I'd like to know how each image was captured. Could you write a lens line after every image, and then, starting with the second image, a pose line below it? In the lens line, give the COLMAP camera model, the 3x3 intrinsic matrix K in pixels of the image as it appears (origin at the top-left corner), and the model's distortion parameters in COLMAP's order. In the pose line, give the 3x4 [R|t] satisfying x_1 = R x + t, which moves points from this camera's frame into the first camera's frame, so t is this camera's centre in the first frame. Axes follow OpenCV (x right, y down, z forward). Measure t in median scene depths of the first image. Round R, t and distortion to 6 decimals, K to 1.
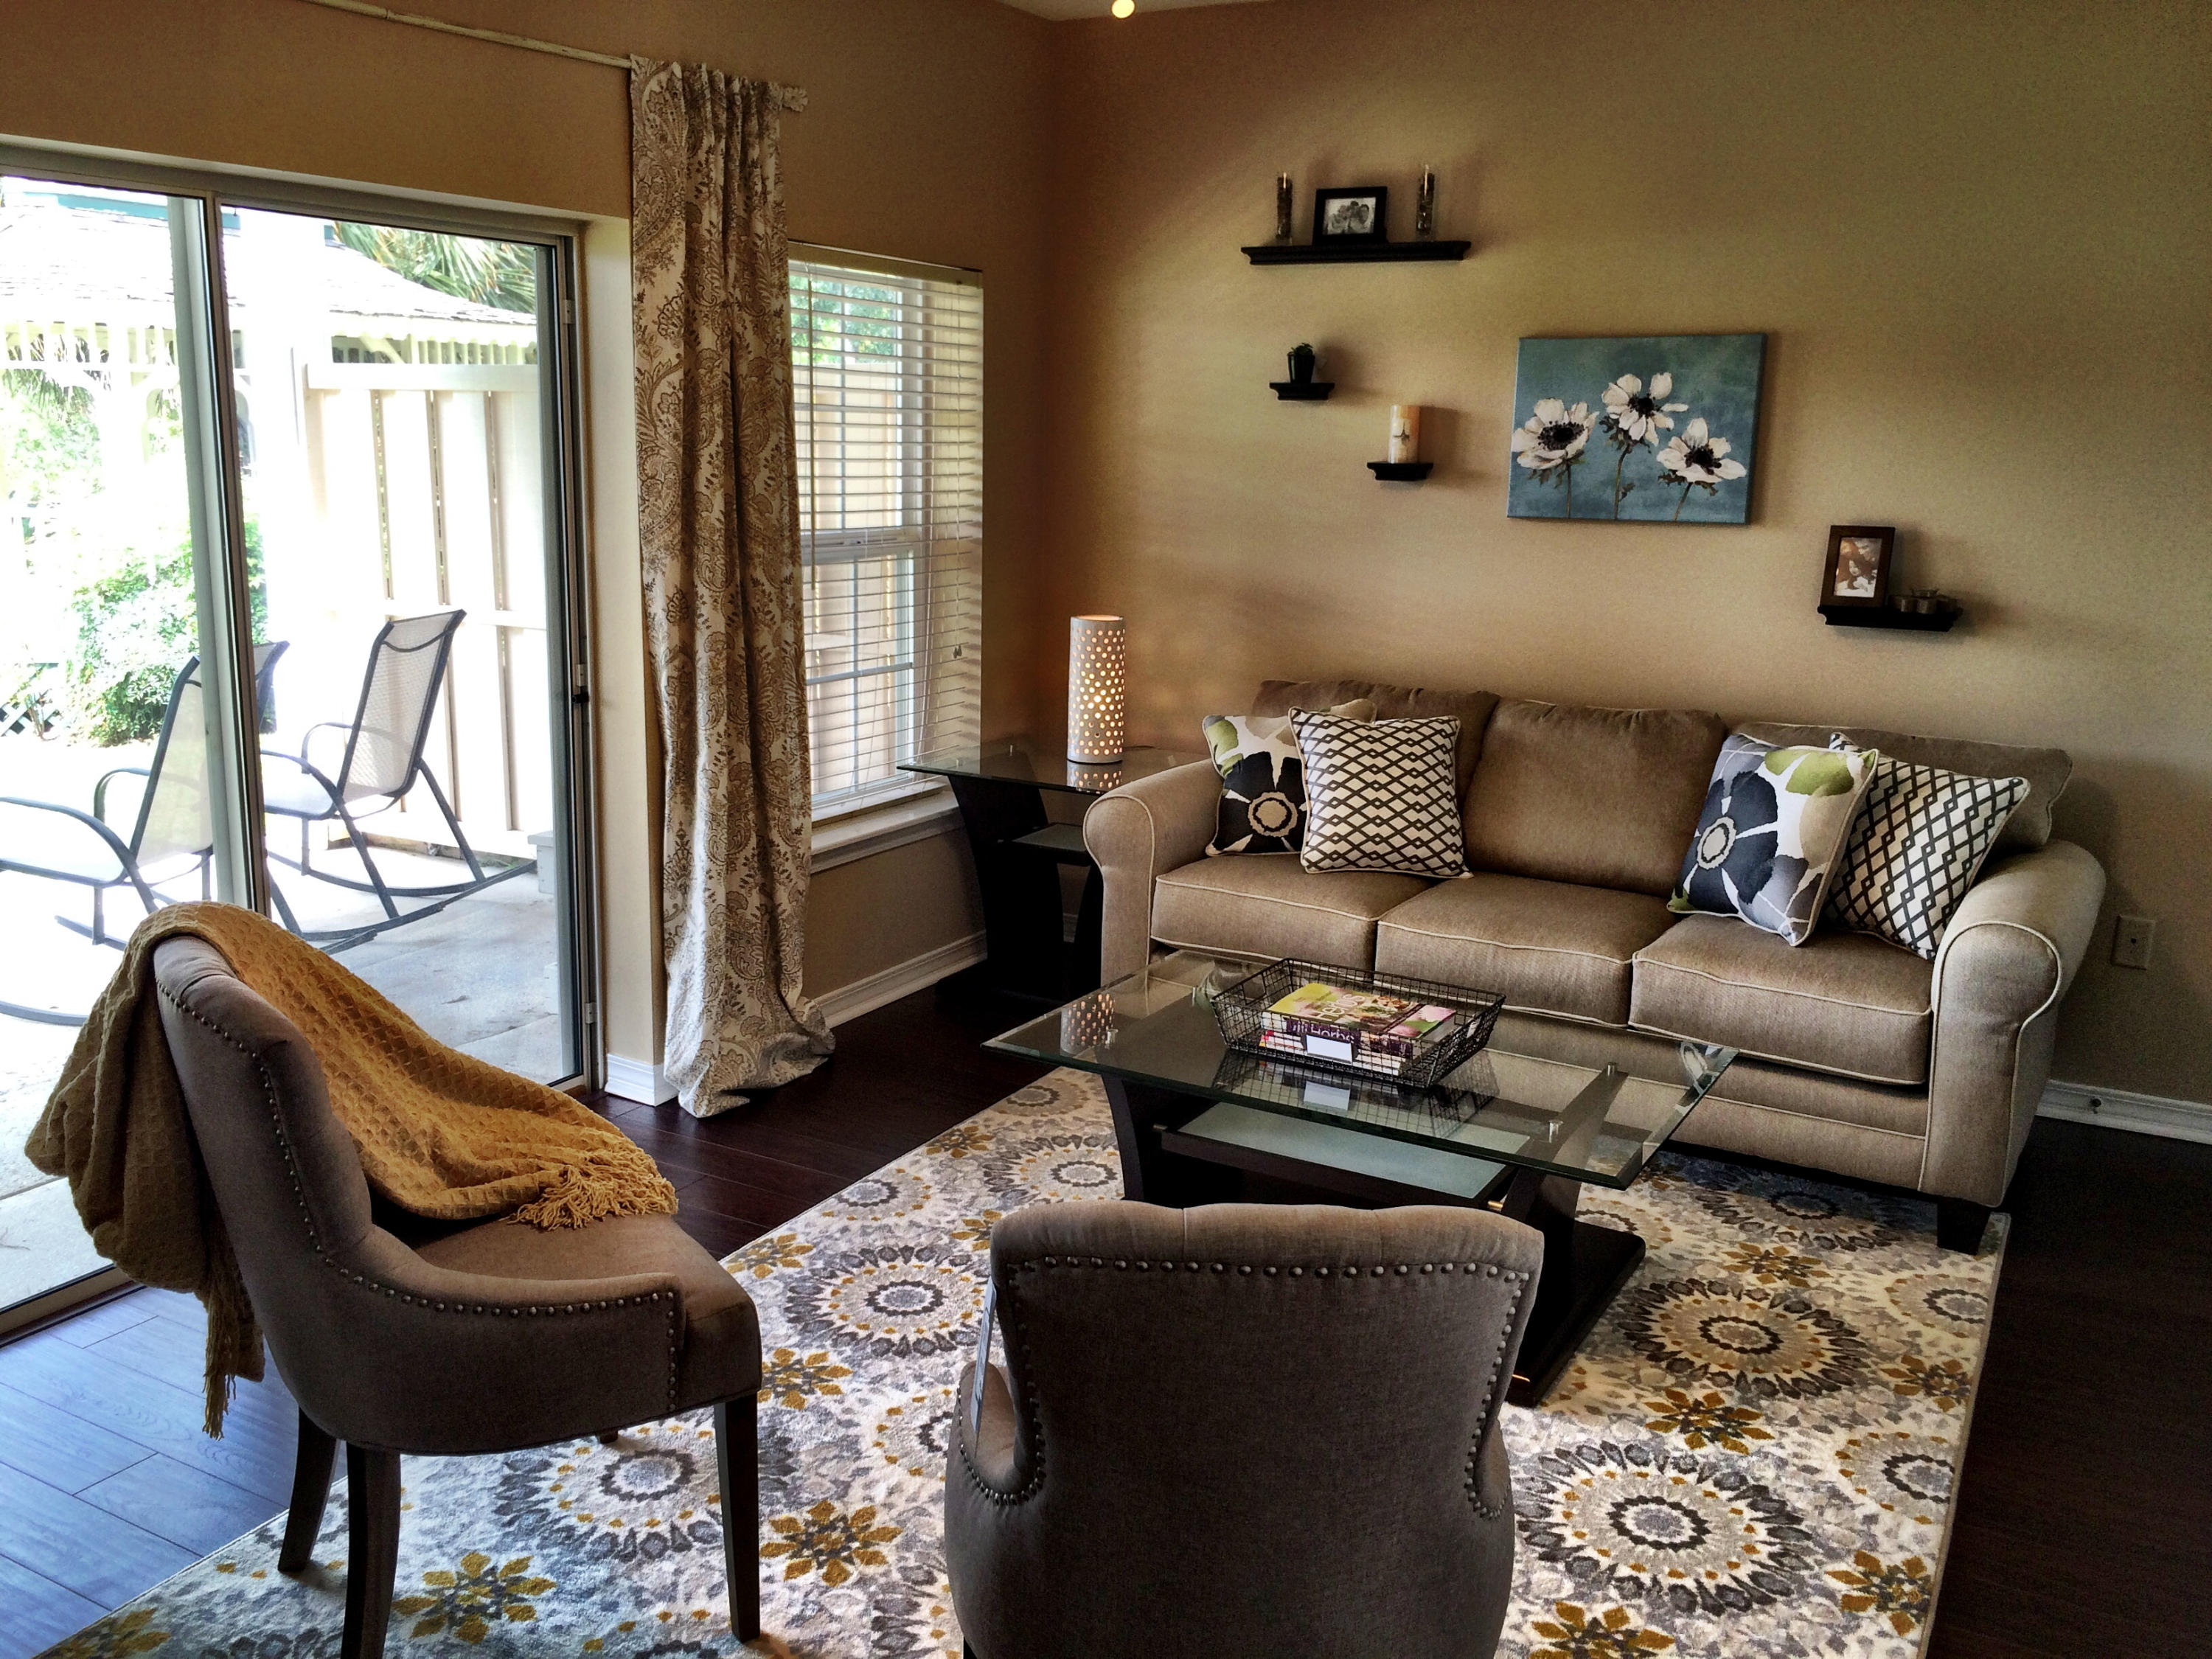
lens RADIAL K [[1879.0, 0, 1103.0], [0, 1879.0, 787.0], [0, 0, 1]] dist [0.095336, -0.107357]
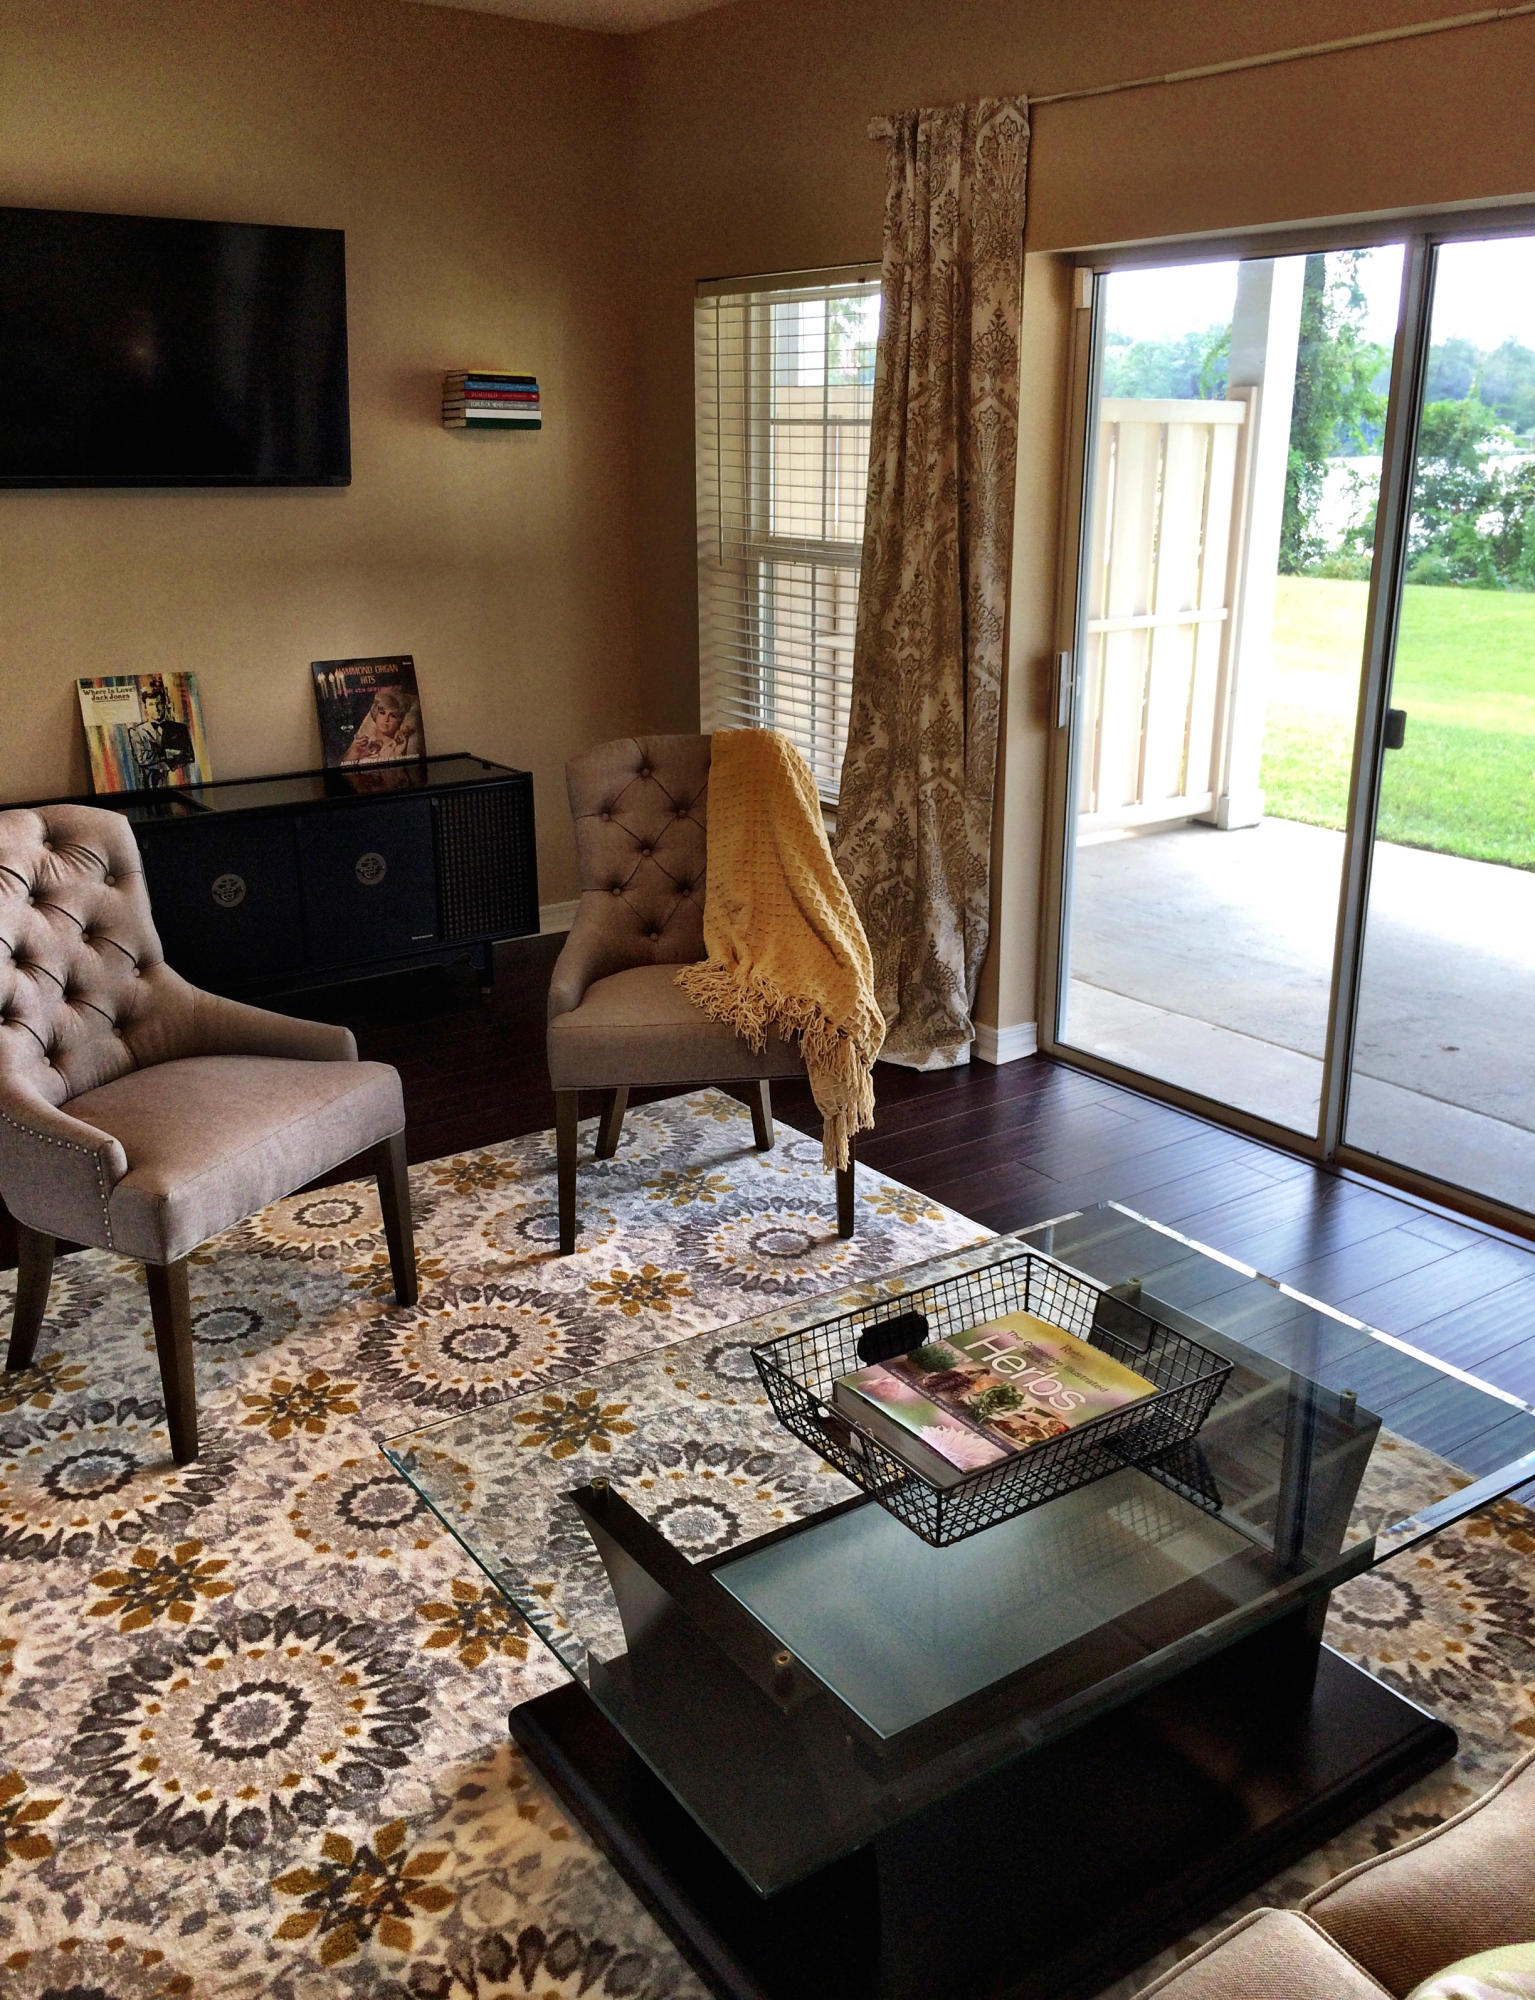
lens RADIAL K [[1727.5, 0, 767.5], [0, 1727.5, 956.5], [0, 0, 1]] dist [0.077983, -0.108737]
pose [[-0.412607, 0.238341, -0.879175, 0.499708], [-0.192121, 0.920682, 0.339757, -0.149779], [0.890418, 0.309094, -0.334089, 0.846485]]
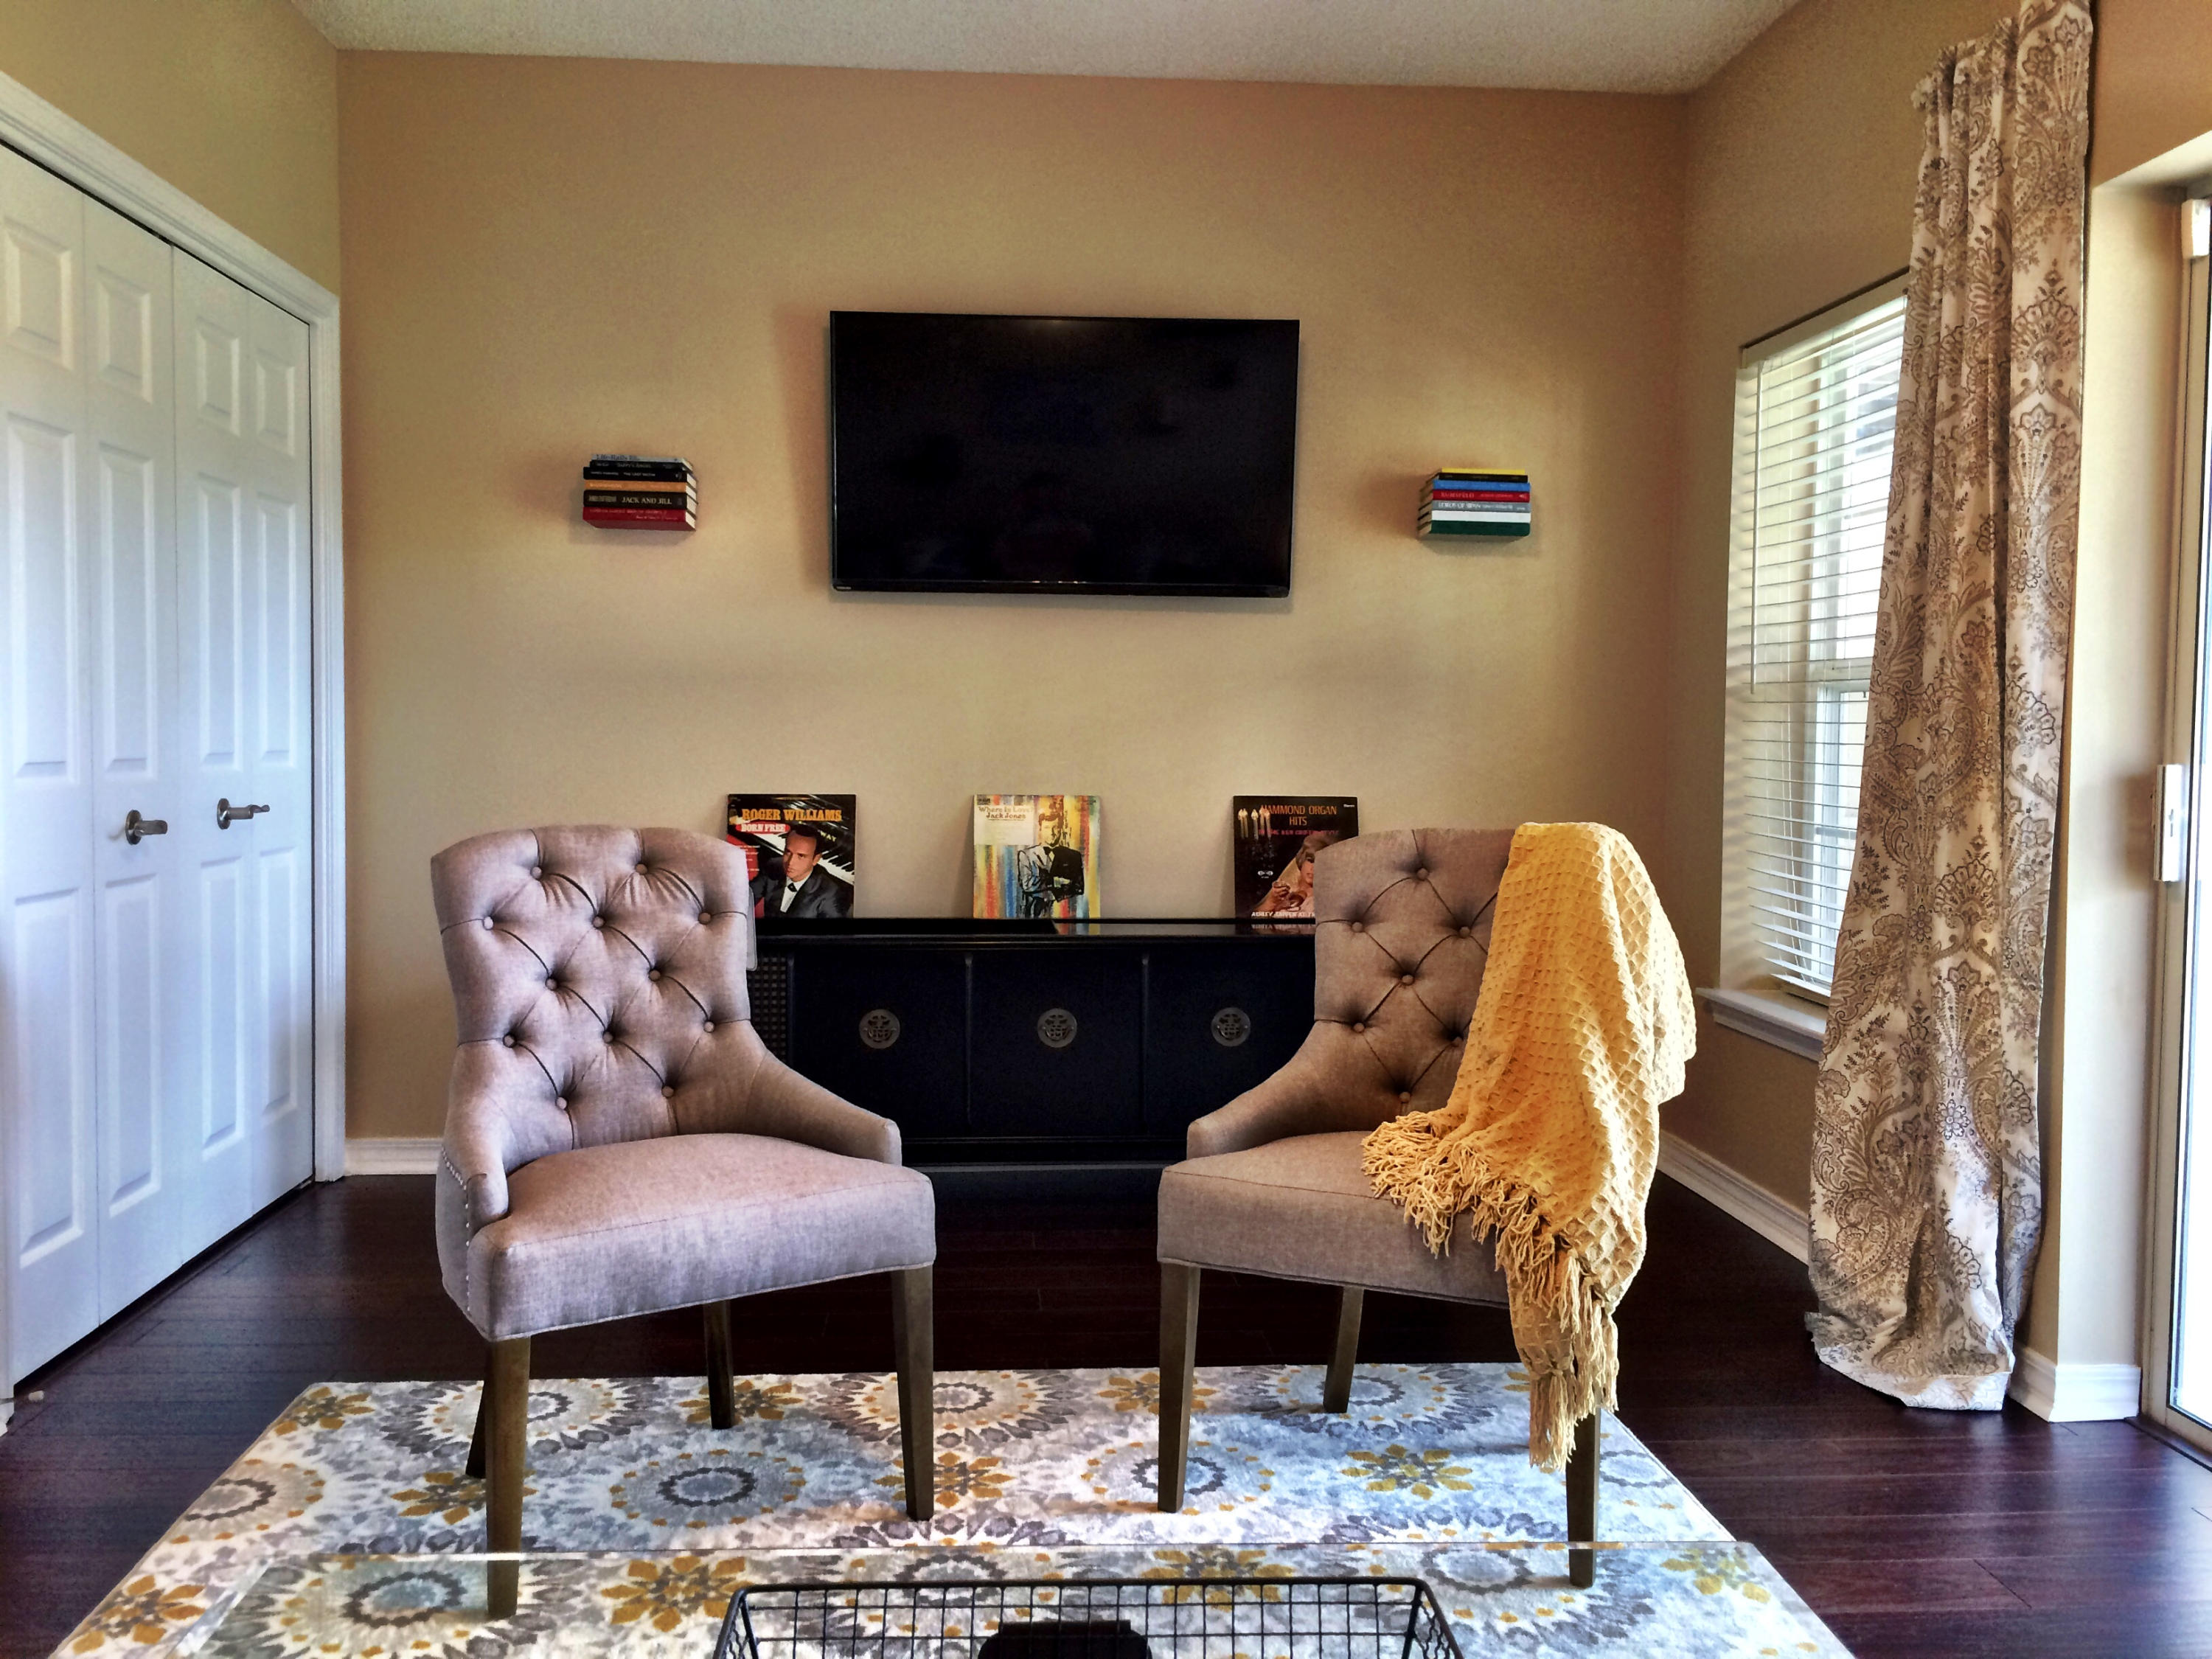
lens RADIAL K [[1866.3, 0, 1093.8], [0, 1866.3, 830.9], [0, 0, 1]] dist [0.075917, -0.103661]
pose [[-0.830603, -0.002703, -0.556859, 0.239046], [-0.140352, 0.968722, 0.204645, -0.071726], [0.538888, 0.248135, -0.805002, 0.956318]]
